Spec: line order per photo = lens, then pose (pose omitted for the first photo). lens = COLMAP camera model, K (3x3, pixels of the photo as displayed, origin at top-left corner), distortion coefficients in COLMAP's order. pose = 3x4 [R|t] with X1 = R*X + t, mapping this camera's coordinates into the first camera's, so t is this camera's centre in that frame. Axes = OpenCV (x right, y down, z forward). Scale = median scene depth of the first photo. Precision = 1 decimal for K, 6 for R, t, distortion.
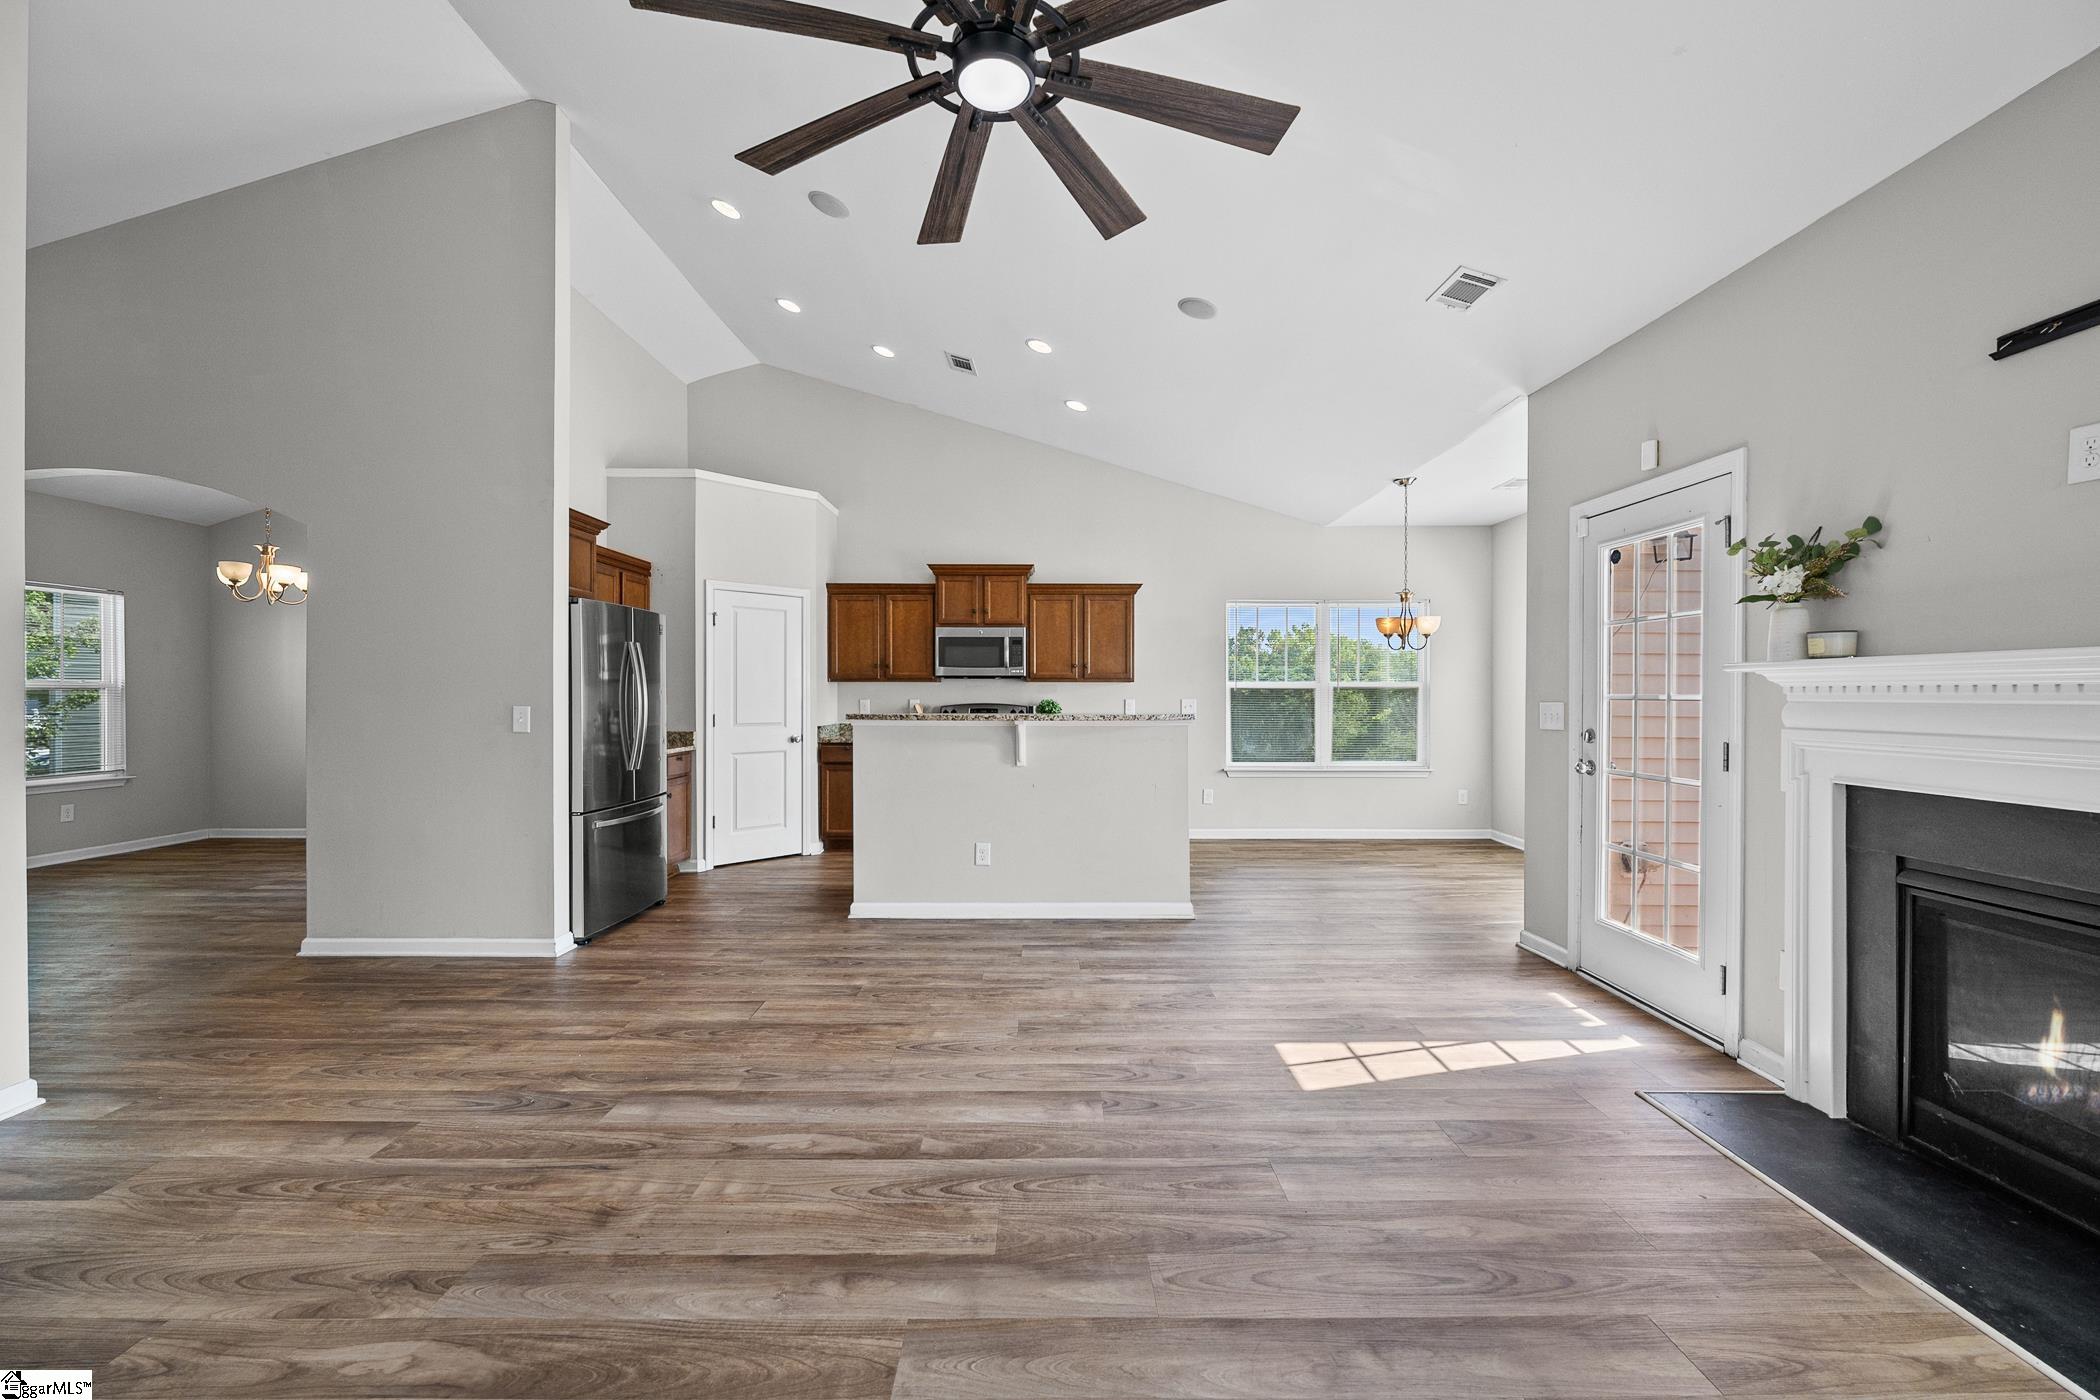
lens RADIAL K [[833.7, 0, 1037.6], [0, 833.7, 693.1], [0, 0, 1]] dist [-0.004290, 0.000705]
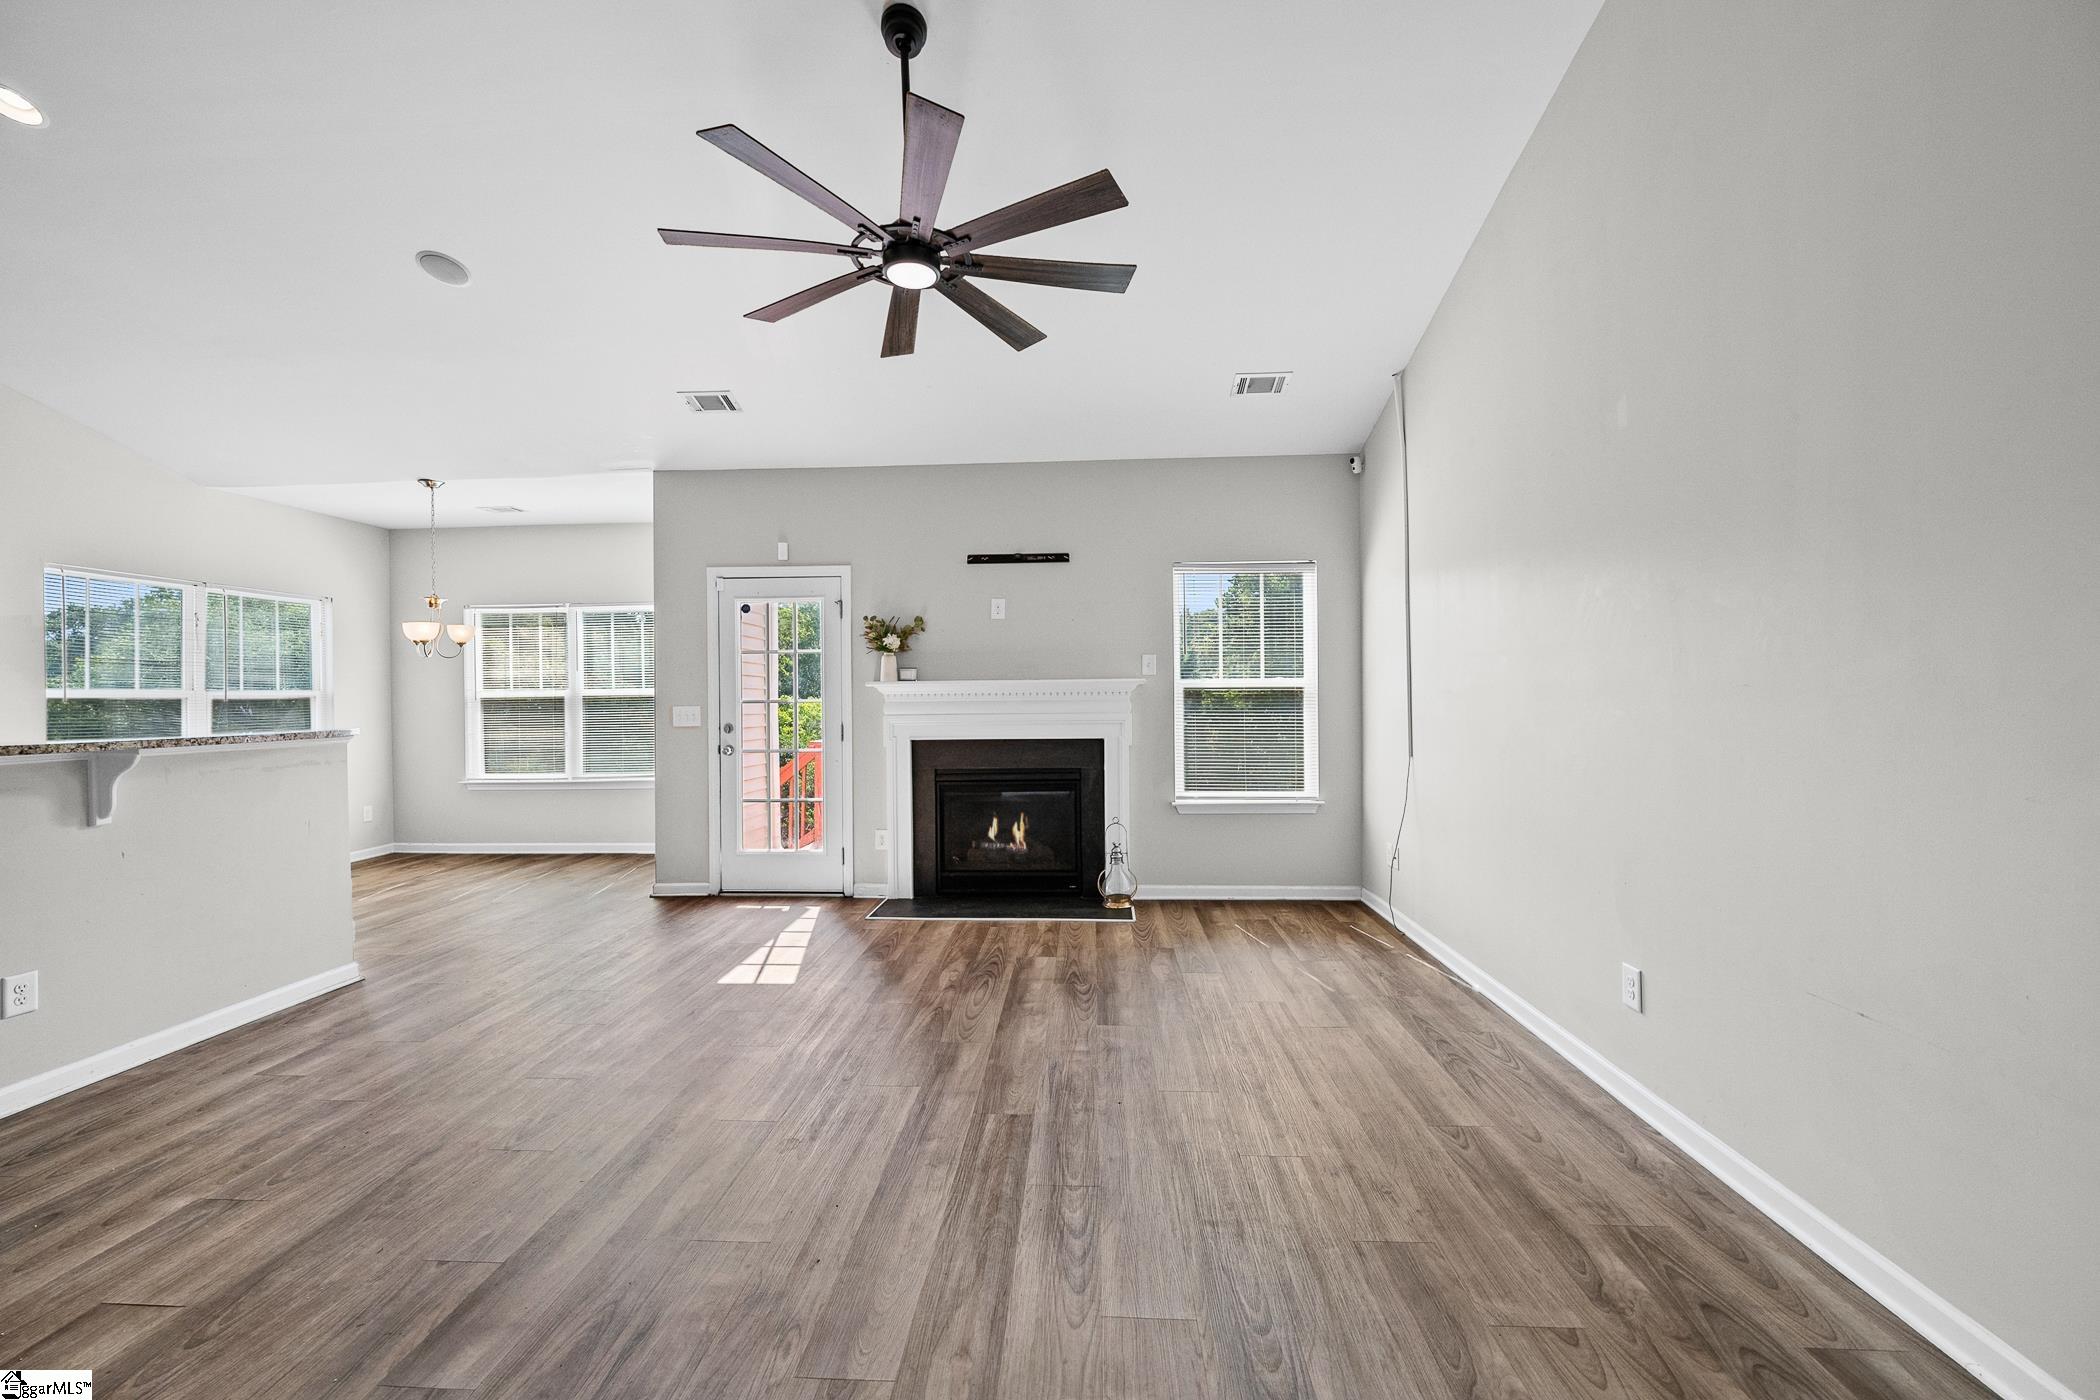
lens RADIAL K [[833.7, 0, 1051.6], [0, 833.7, 699.9], [0, 0, 1]] dist [-0.004290, 0.000705]
pose [[0.045060, -0.006079, 0.998966, -0.838551], [0.009849, 0.999936, 0.005641, -0.001891], [-0.998936, 0.009585, 0.045117, 0.396468]]
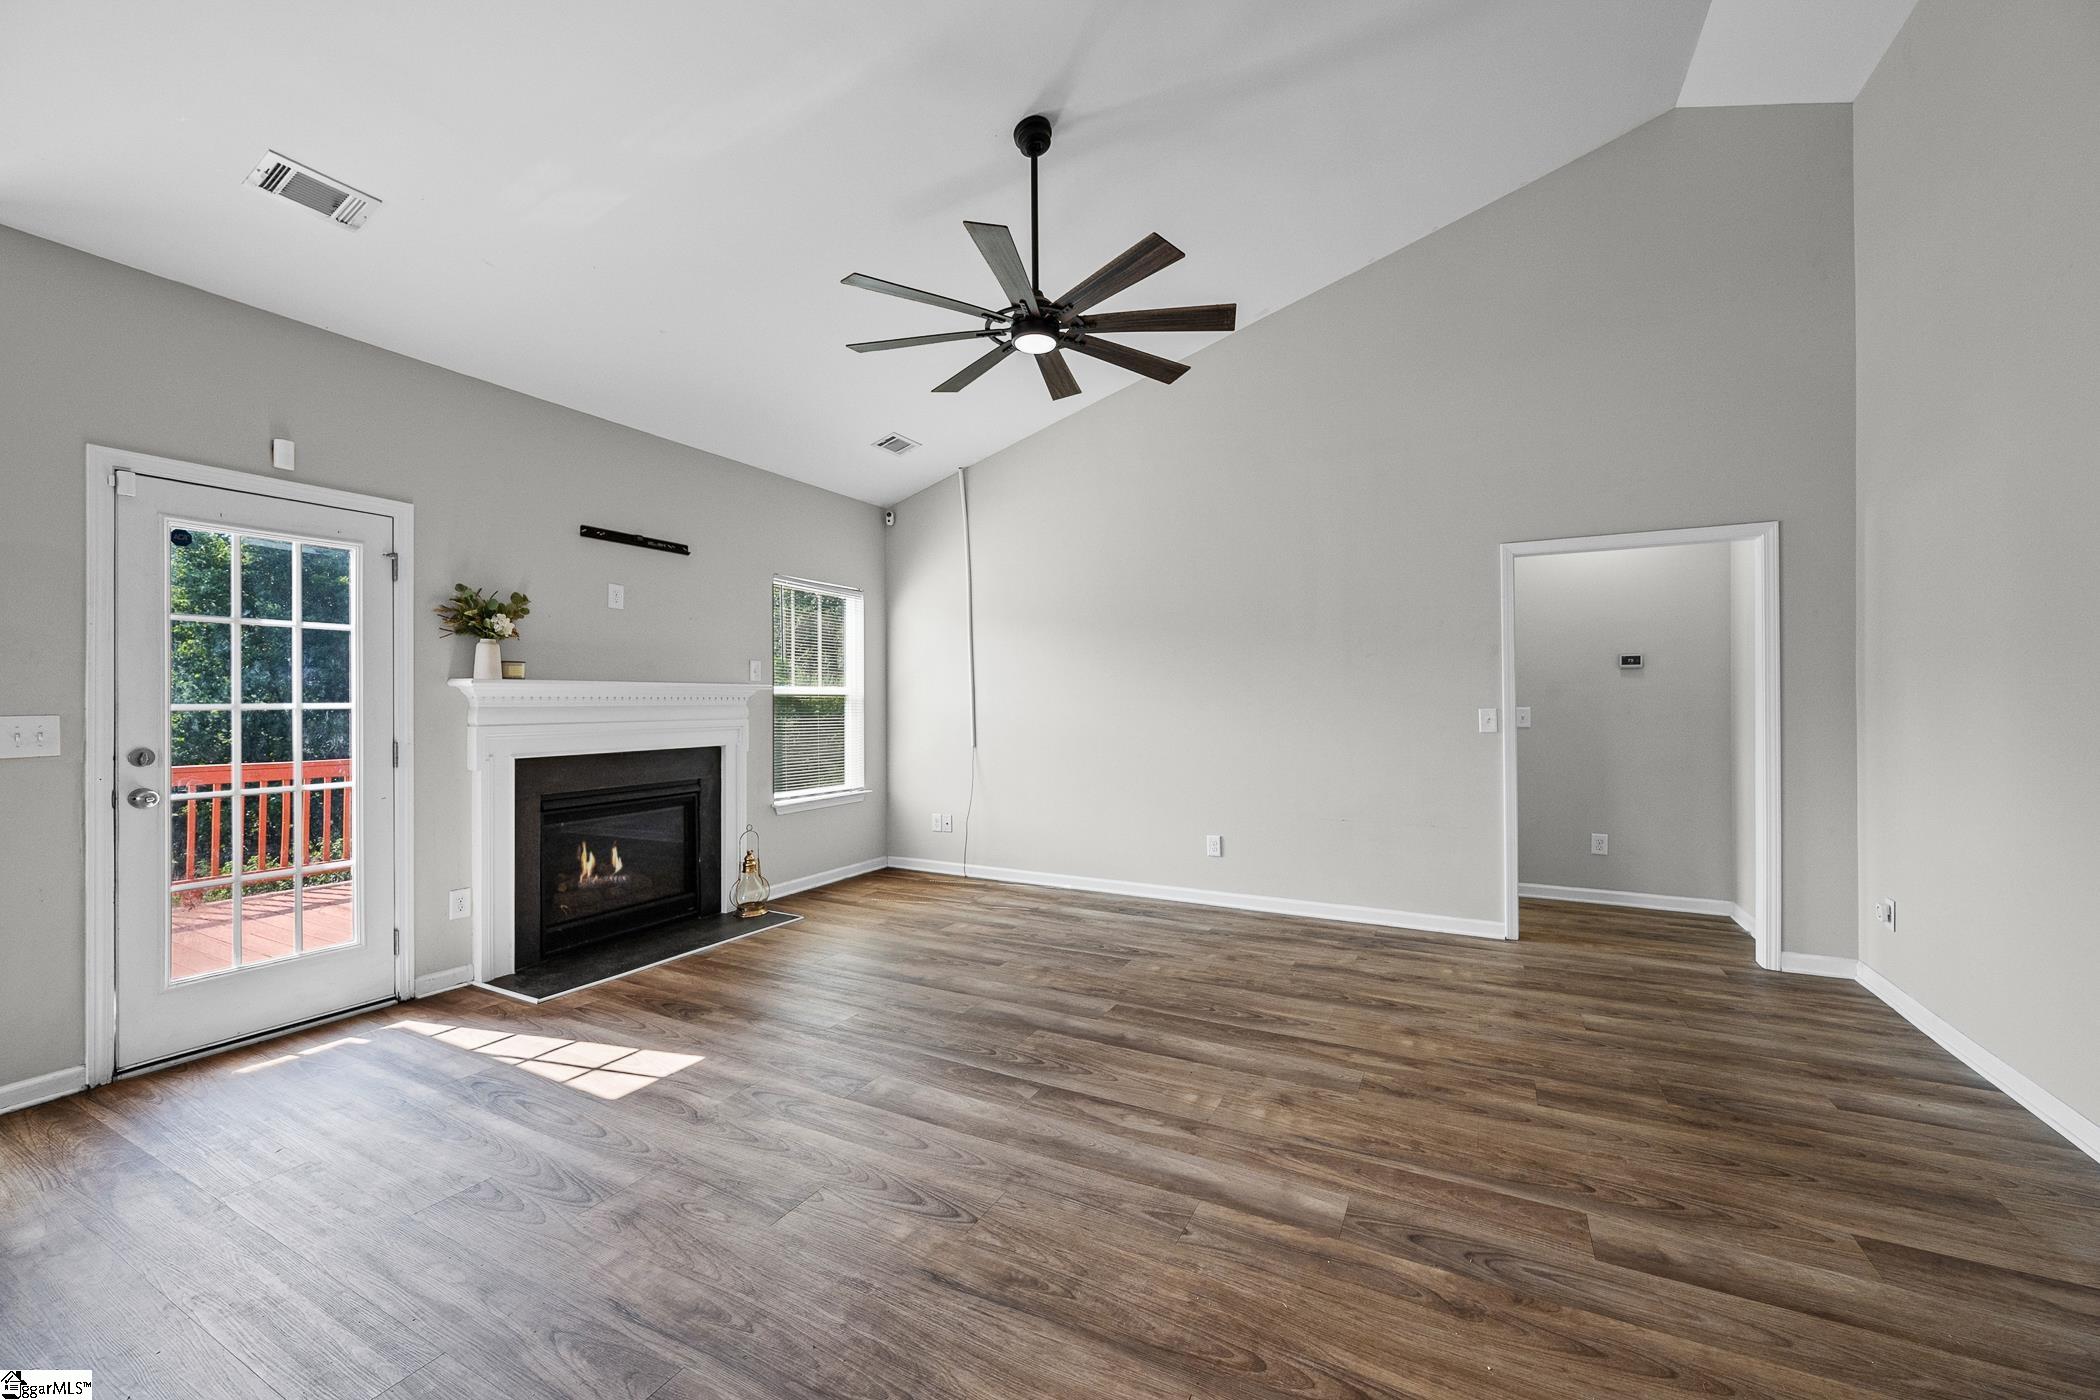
lens RADIAL K [[833.7, 0, 1048.6], [0, 833.7, 692.2], [0, 0, 1]] dist [-0.004290, 0.000705]
pose [[-0.892896, 0.006698, 0.450214, -0.476471], [0.002994, 0.999956, -0.008938, -0.000358], [-0.450254, -0.006632, -0.892876, 1.422469]]
